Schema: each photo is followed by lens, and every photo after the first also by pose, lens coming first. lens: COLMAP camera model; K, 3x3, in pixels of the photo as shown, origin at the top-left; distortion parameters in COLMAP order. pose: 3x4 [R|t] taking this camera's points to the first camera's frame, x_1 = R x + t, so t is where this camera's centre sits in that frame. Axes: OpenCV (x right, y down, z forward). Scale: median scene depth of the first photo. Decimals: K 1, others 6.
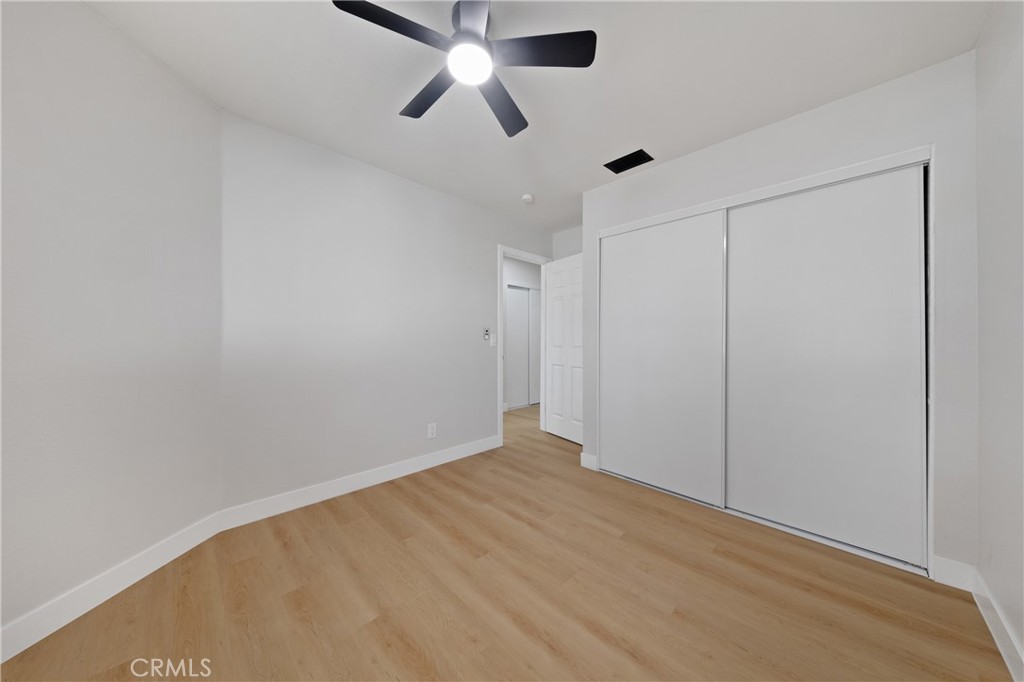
lens RADIAL K [[340.2, 0, 505.7], [0, 340.2, 342.2], [0, 0, 1]] dist [0.022226, -0.007393]
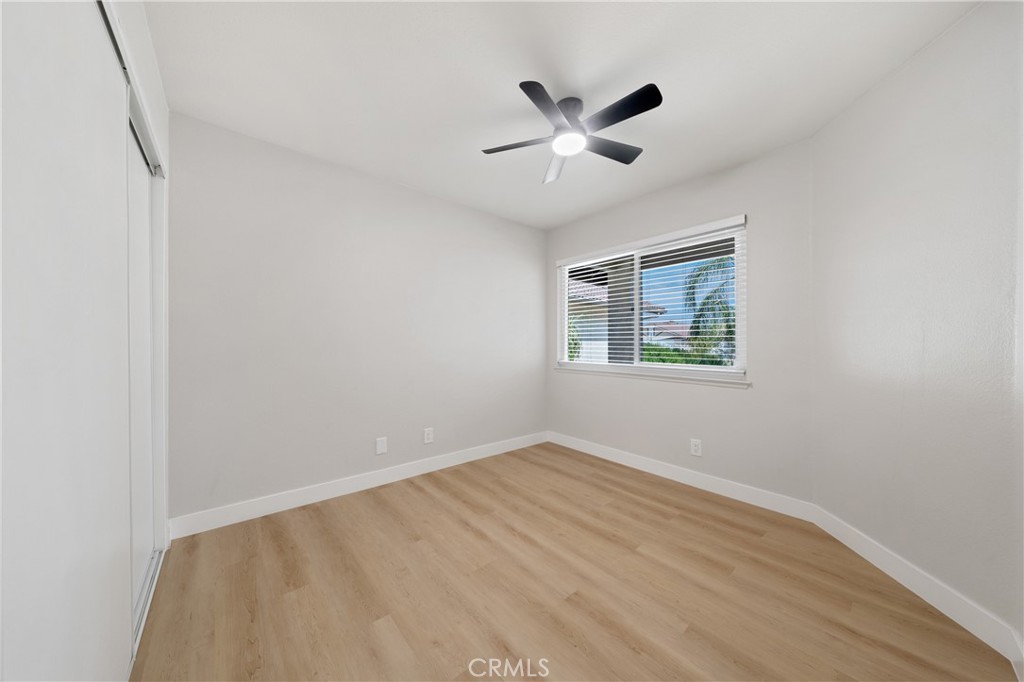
lens RADIAL K [[340.2, 0, 505.7], [0, 340.2, 342.2], [0, 0, 1]] dist [0.022226, -0.007393]
pose [[-0.997138, -0.011434, 0.074738, 0.041344], [-0.011174, 0.999930, 0.003901, -0.017472], [-0.074777, 0.003055, -0.997196, 1.942971]]
